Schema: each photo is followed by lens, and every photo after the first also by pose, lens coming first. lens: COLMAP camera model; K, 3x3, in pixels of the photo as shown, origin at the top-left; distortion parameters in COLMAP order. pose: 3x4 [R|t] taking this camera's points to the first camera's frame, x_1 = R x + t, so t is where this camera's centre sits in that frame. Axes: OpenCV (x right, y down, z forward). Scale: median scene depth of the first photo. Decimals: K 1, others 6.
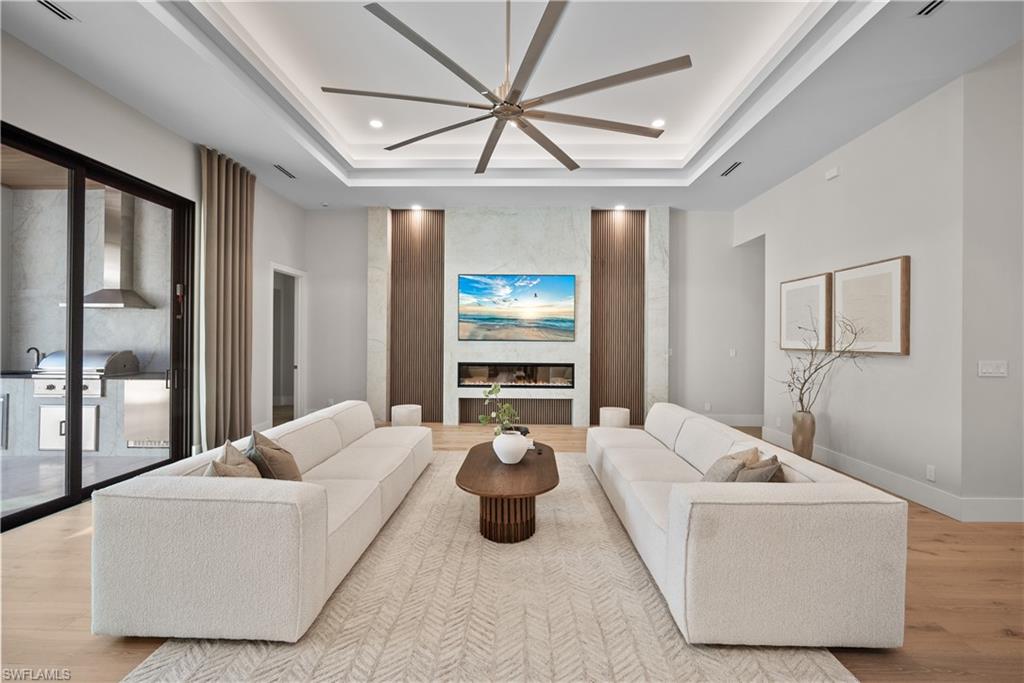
lens RADIAL K [[442.0, 0, 509.3], [0, 442.0, 341.7], [0, 0, 1]] dist [-0.004037, -0.000240]
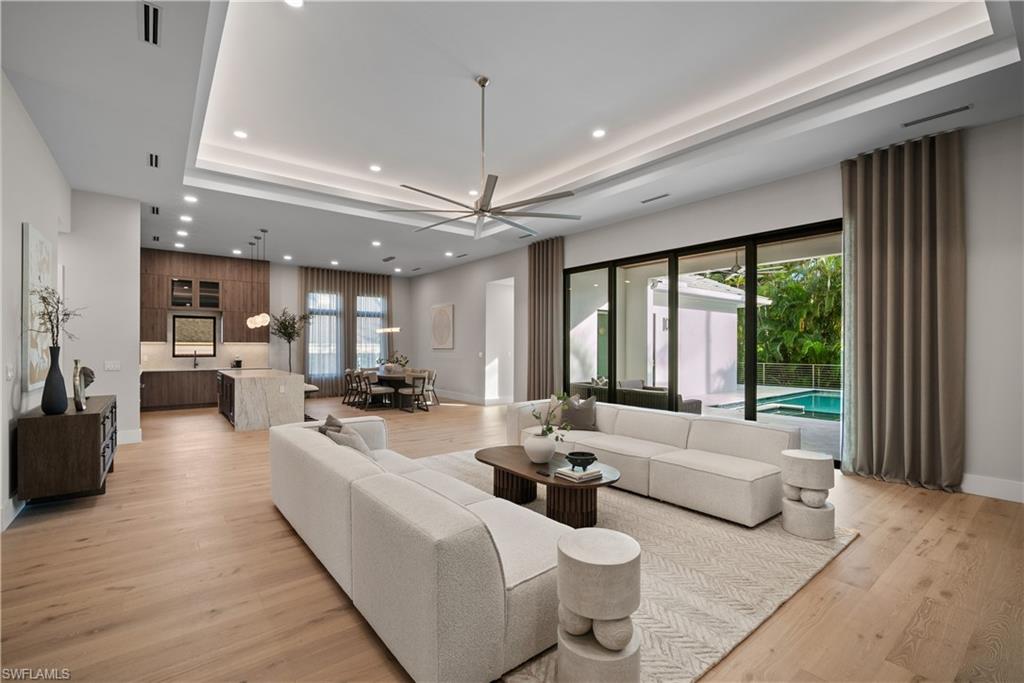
lens RADIAL K [[450.2, 0, 514.8], [0, 450.2, 345.5], [0, 0, 1]] dist [-0.002432, -0.000312]
pose [[-0.766966, -0.018711, -0.641415, 0.385274], [-0.019983, 0.999786, -0.005271, 0.002586], [0.641376, 0.008775, -0.767176, 0.918487]]
